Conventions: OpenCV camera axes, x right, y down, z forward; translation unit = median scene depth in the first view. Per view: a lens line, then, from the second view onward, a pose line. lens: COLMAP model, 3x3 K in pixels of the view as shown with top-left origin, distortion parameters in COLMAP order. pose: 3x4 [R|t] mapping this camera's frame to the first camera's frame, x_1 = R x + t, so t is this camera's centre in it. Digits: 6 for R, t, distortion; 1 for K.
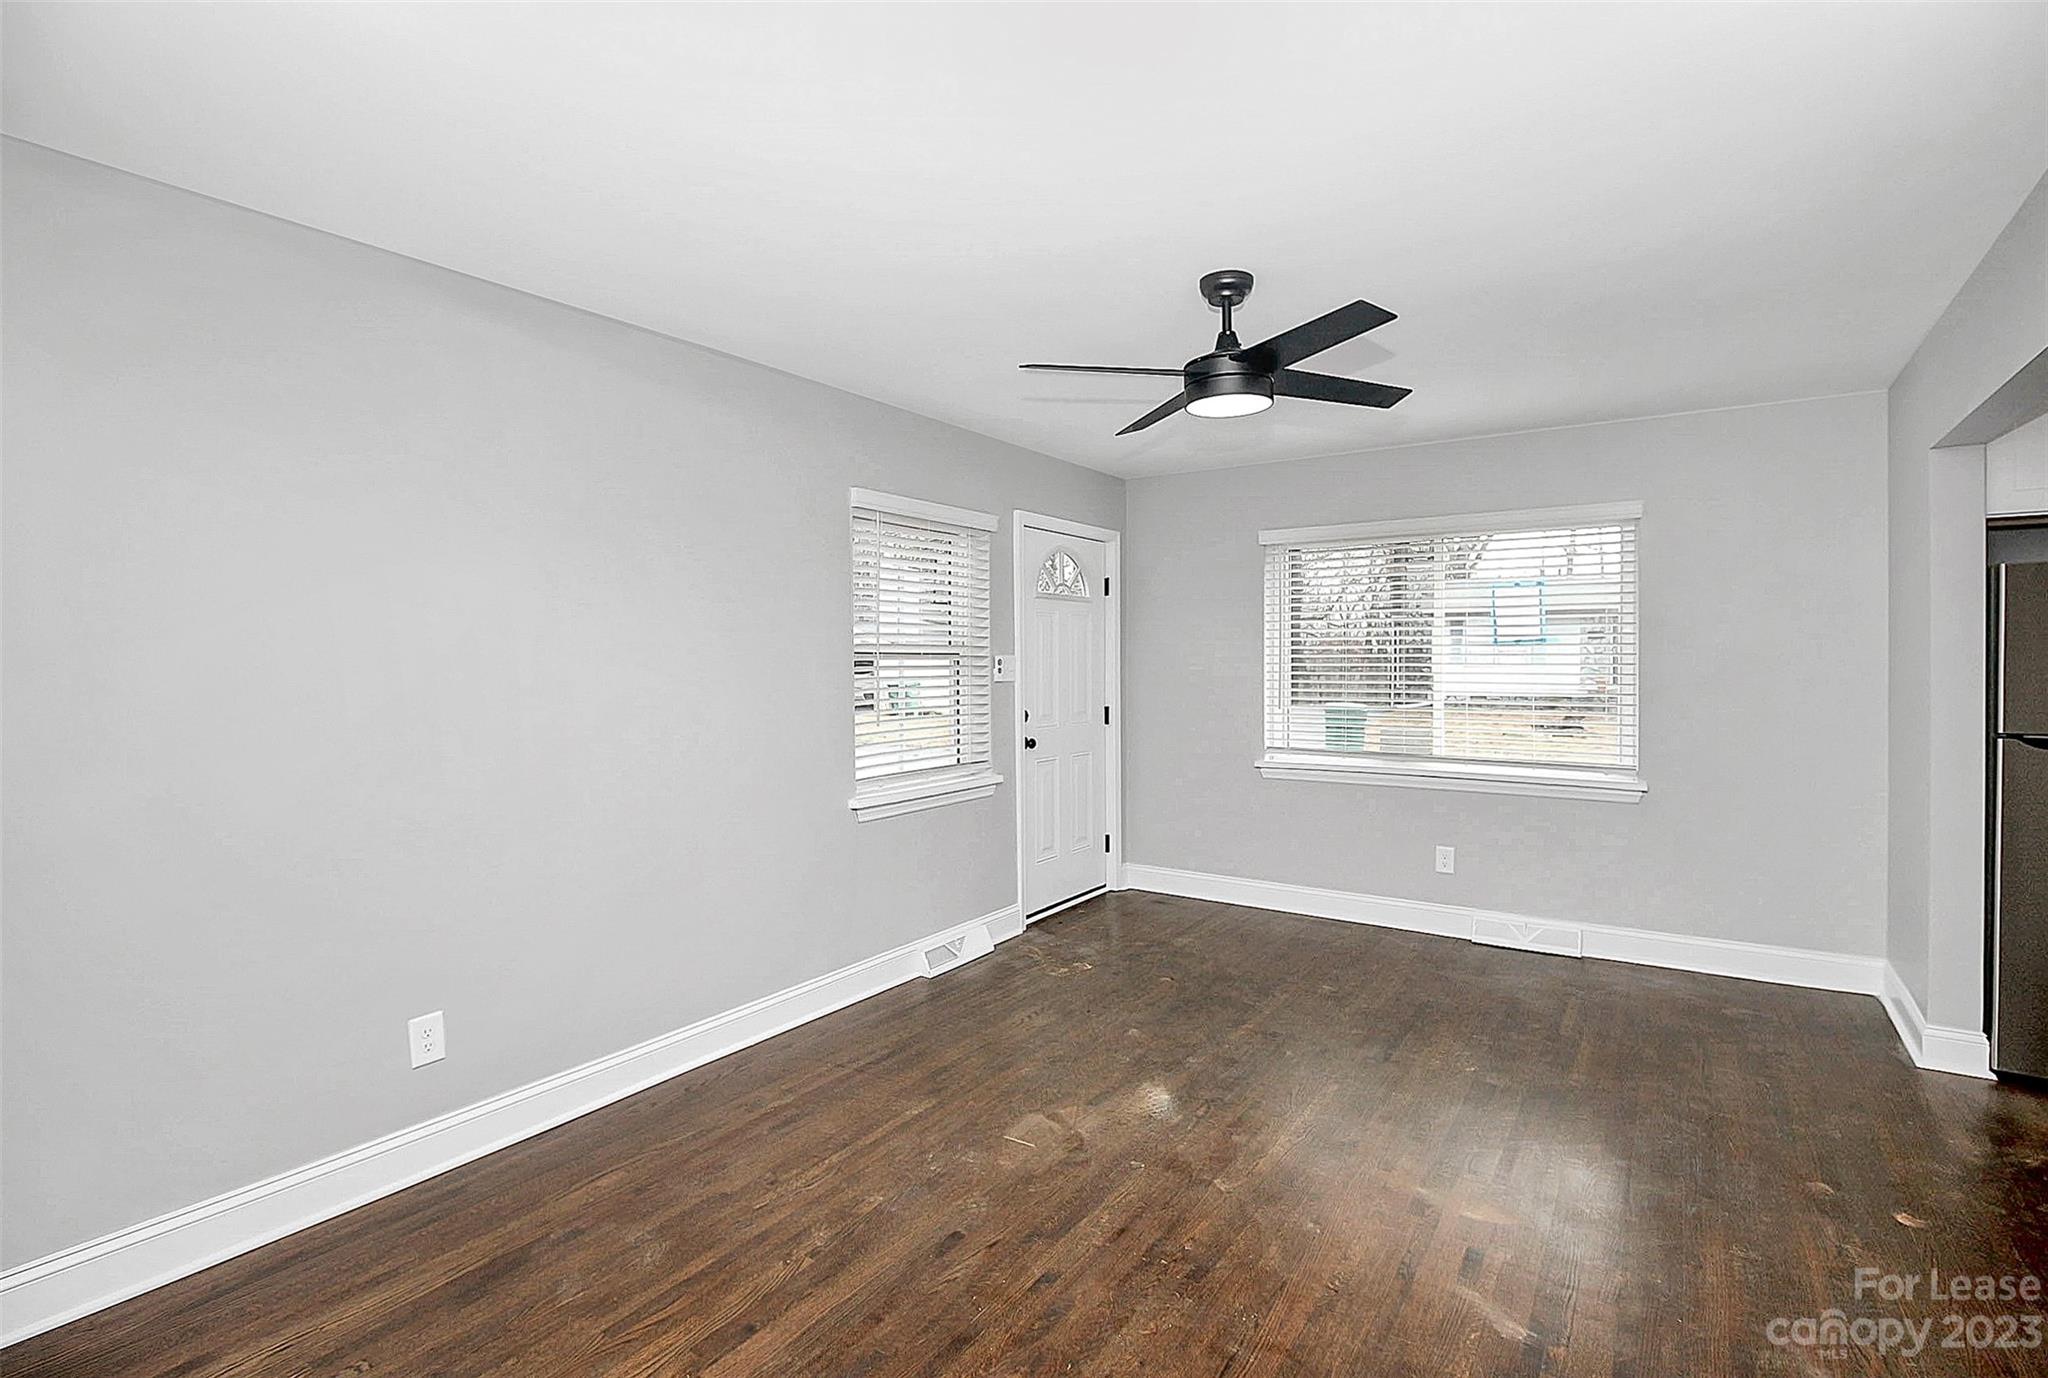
lens RADIAL K [[979.5, 0, 1024.3], [0, 979.5, 678.5], [0, 0, 1]] dist [-0.007590, -0.003713]
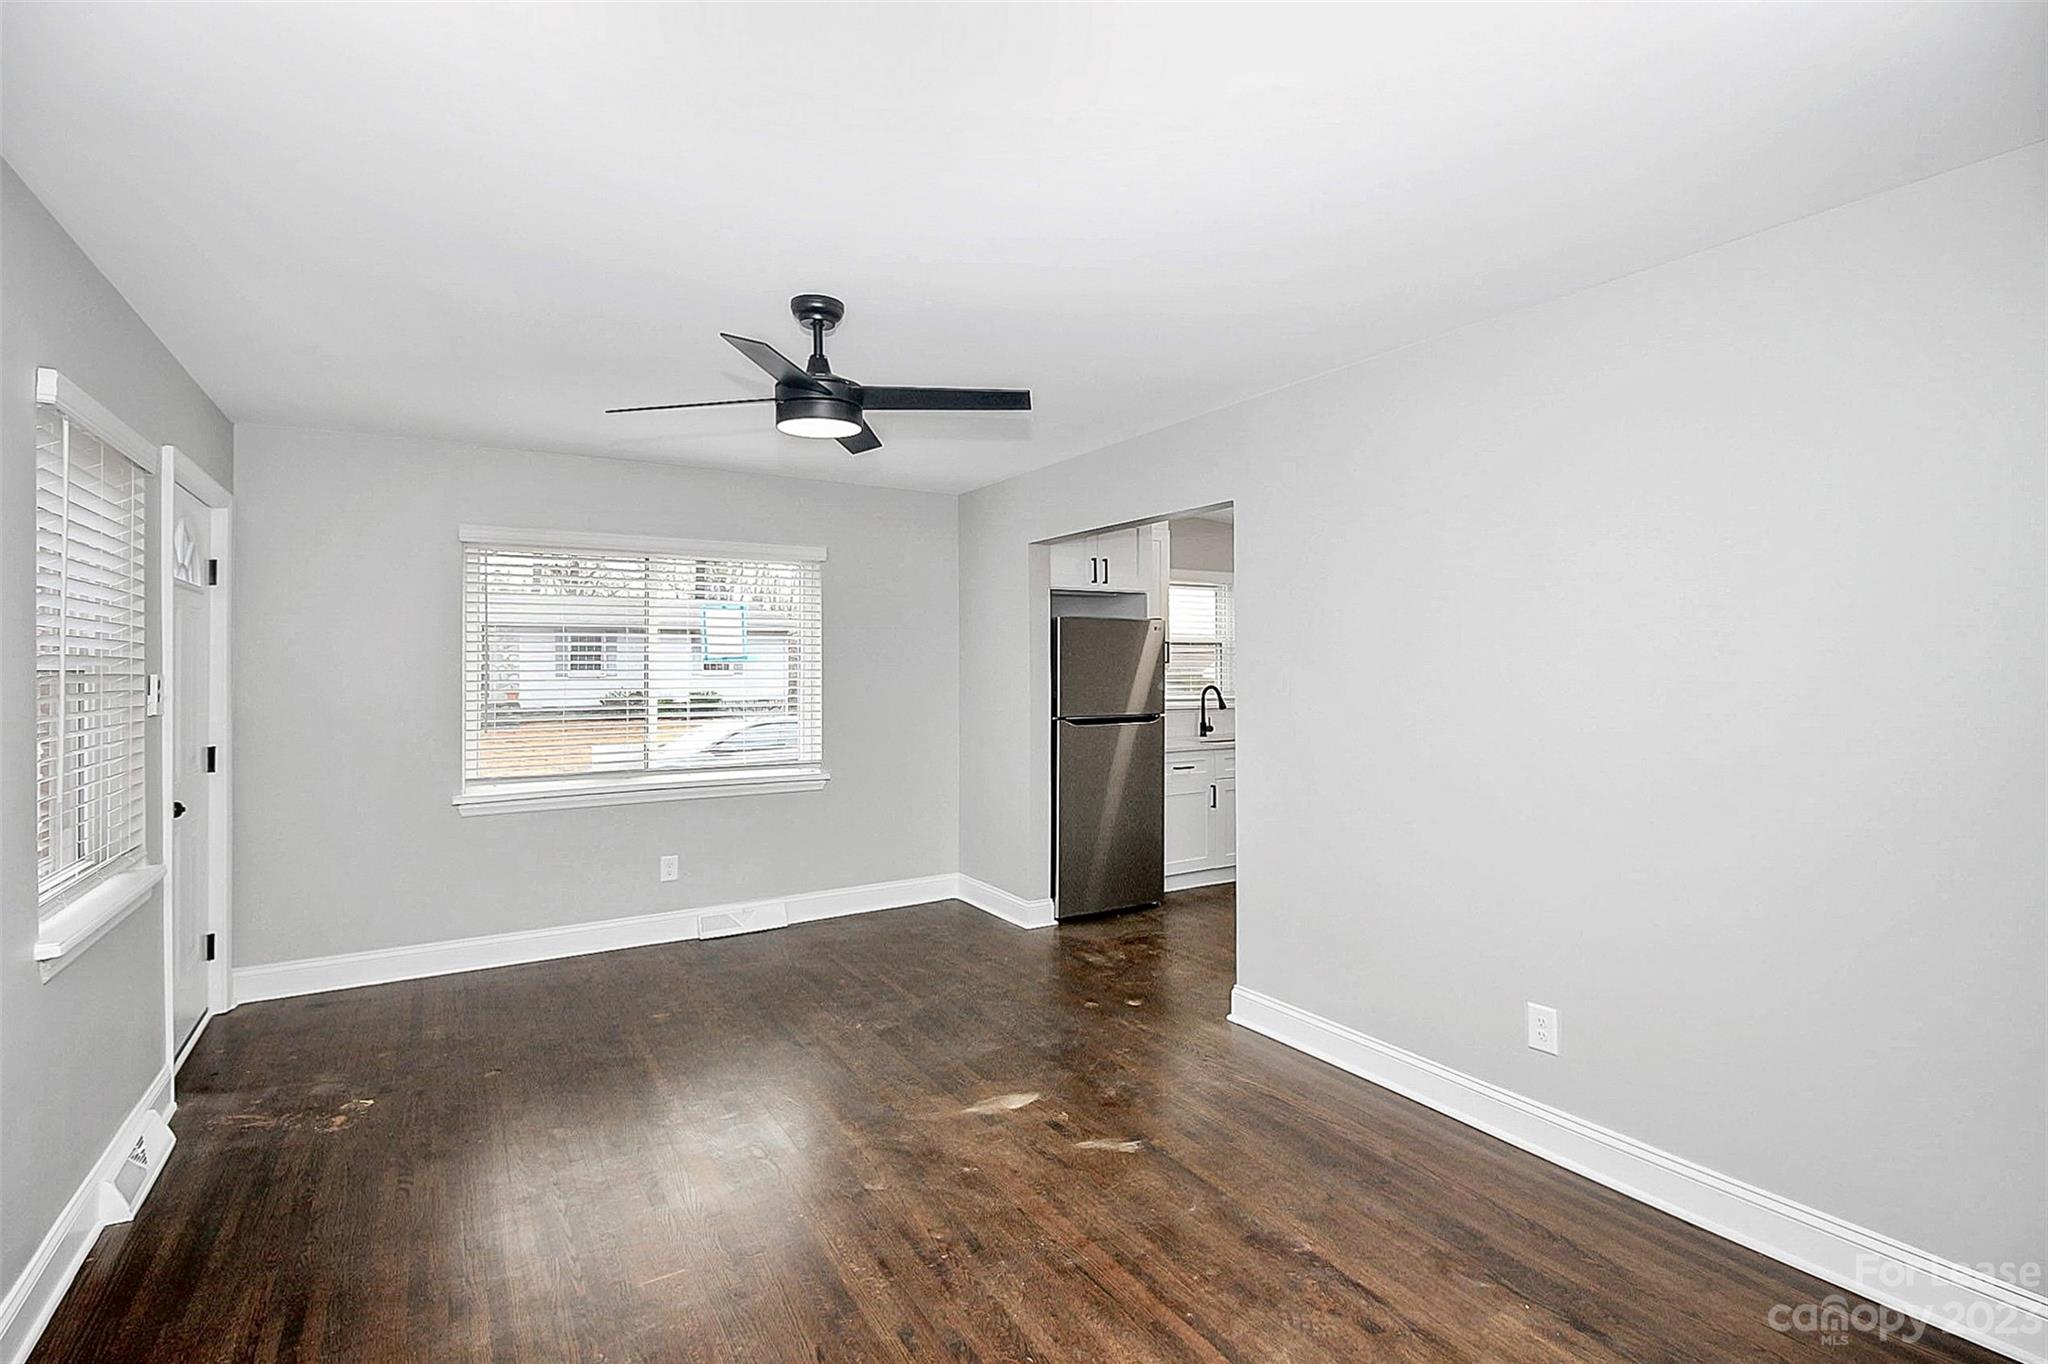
lens RADIAL K [[966.2, 0, 1055.5], [0, 966.2, 674.9], [0, 0, 1]] dist [-0.009626, -0.004344]
pose [[0.390505, -0.007227, 0.920572, -0.429840], [0.021806, 0.999761, -0.001402, -0.011331], [-0.920342, 0.020621, 0.390570, 0.272203]]
